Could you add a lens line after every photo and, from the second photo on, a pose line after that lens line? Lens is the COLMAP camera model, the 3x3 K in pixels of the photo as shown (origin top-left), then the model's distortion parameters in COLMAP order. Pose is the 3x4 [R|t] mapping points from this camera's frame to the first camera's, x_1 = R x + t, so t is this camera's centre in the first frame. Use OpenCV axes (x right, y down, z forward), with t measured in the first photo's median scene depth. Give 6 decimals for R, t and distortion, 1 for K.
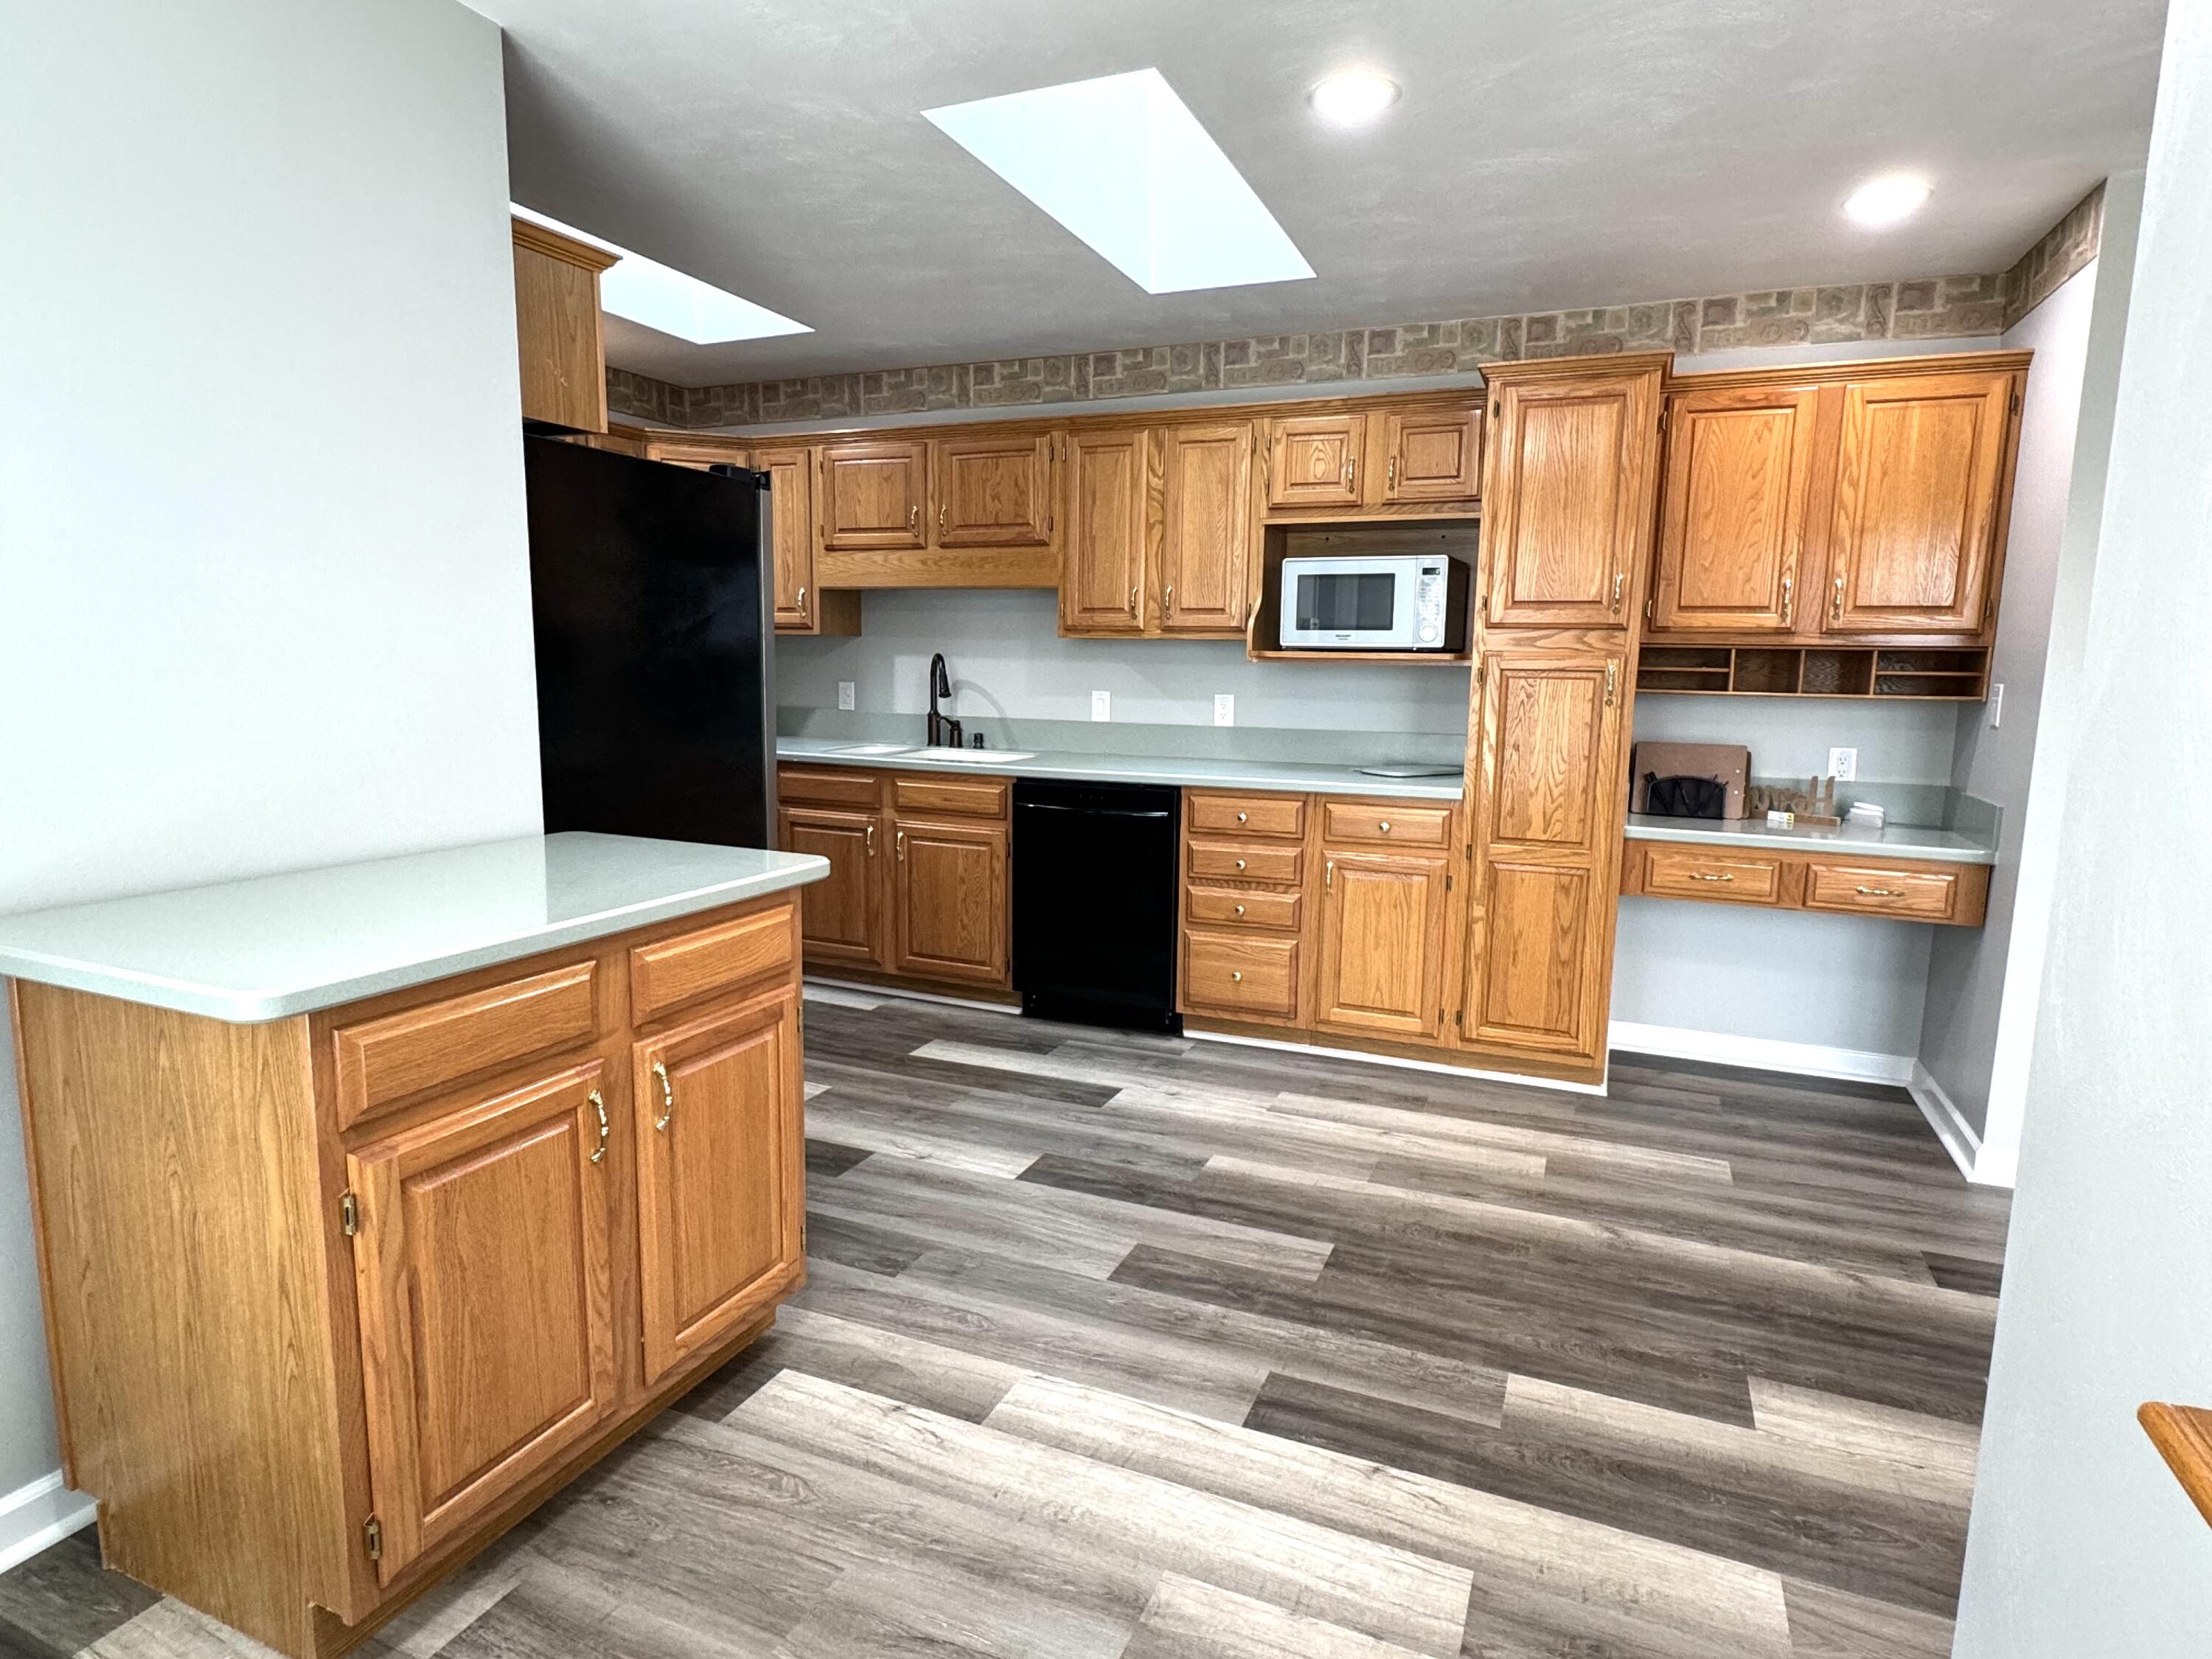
lens RADIAL K [[1205.5, 0, 1108.3], [0, 1205.5, 831.9], [0, 0, 1]] dist [0.005192, 0.000642]
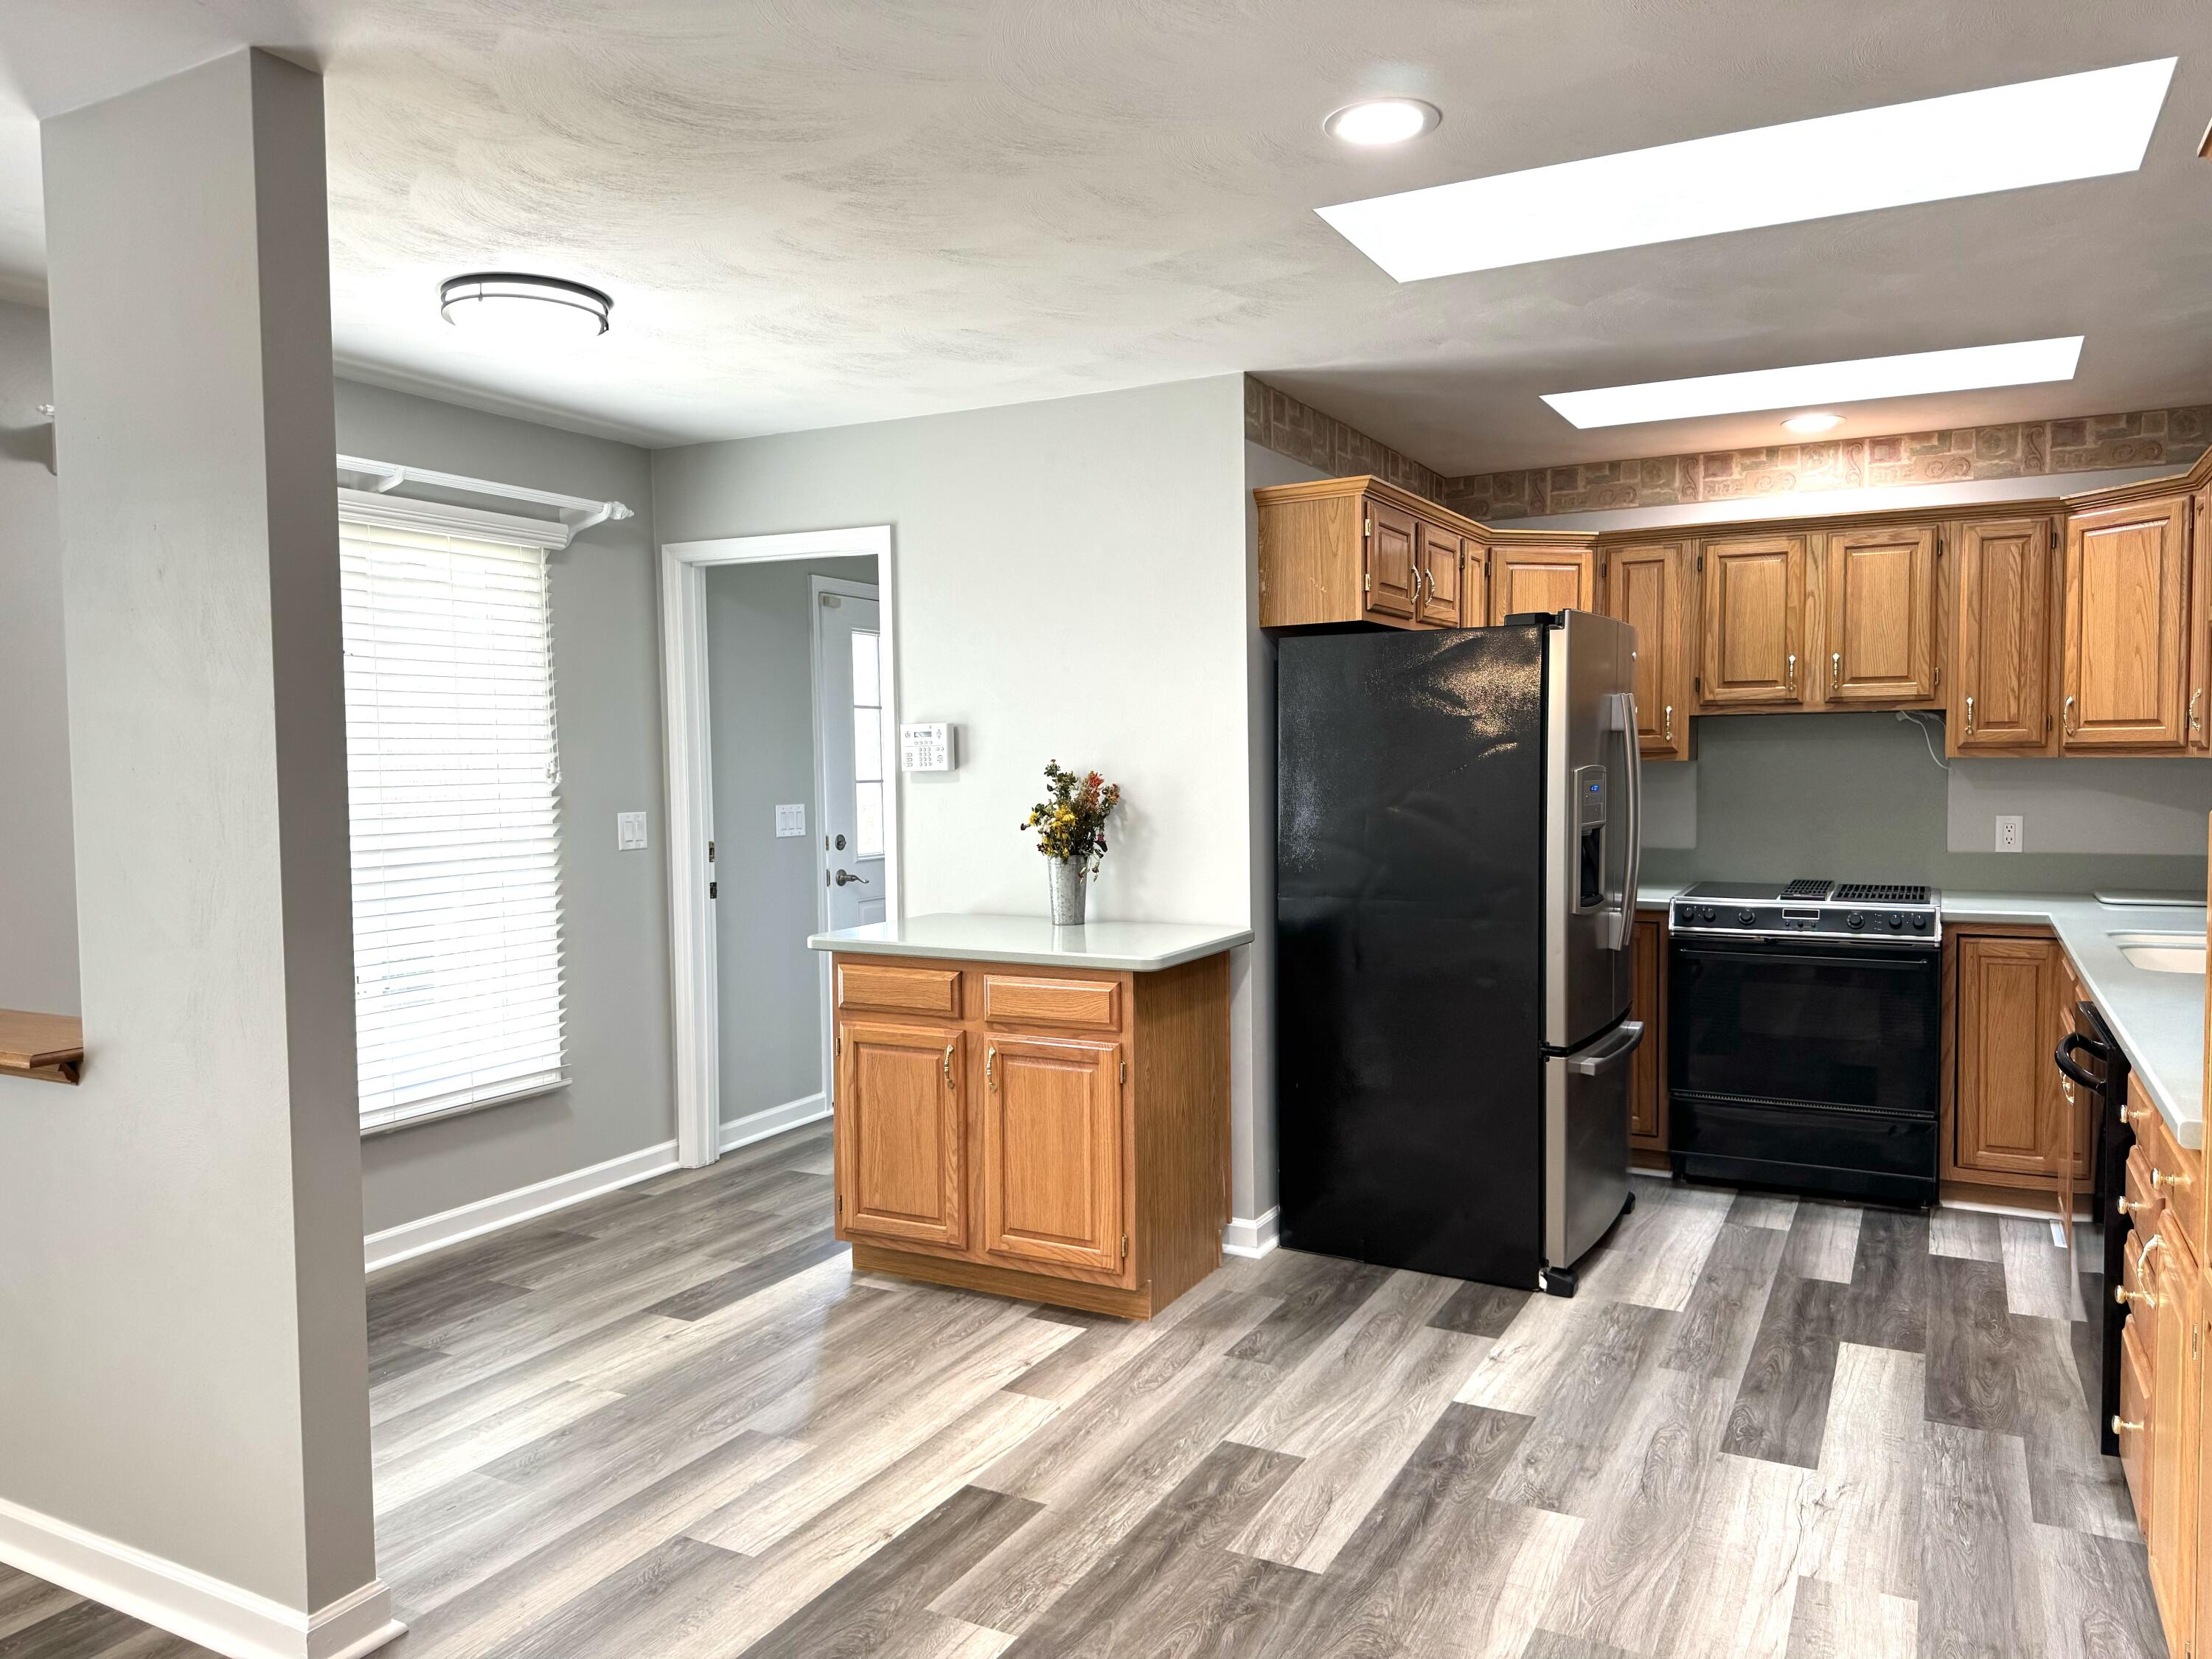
lens RADIAL K [[1552.6, 0, 1107.2], [0, 1552.6, 823.4], [0, 0, 1]] dist [0.011033, -0.008729]
pose [[-0.082792, 0.025109, -0.996250, 1.054269], [-0.136962, 0.989910, 0.036331, -0.127819], [0.987110, 0.139457, -0.078518, 0.800335]]
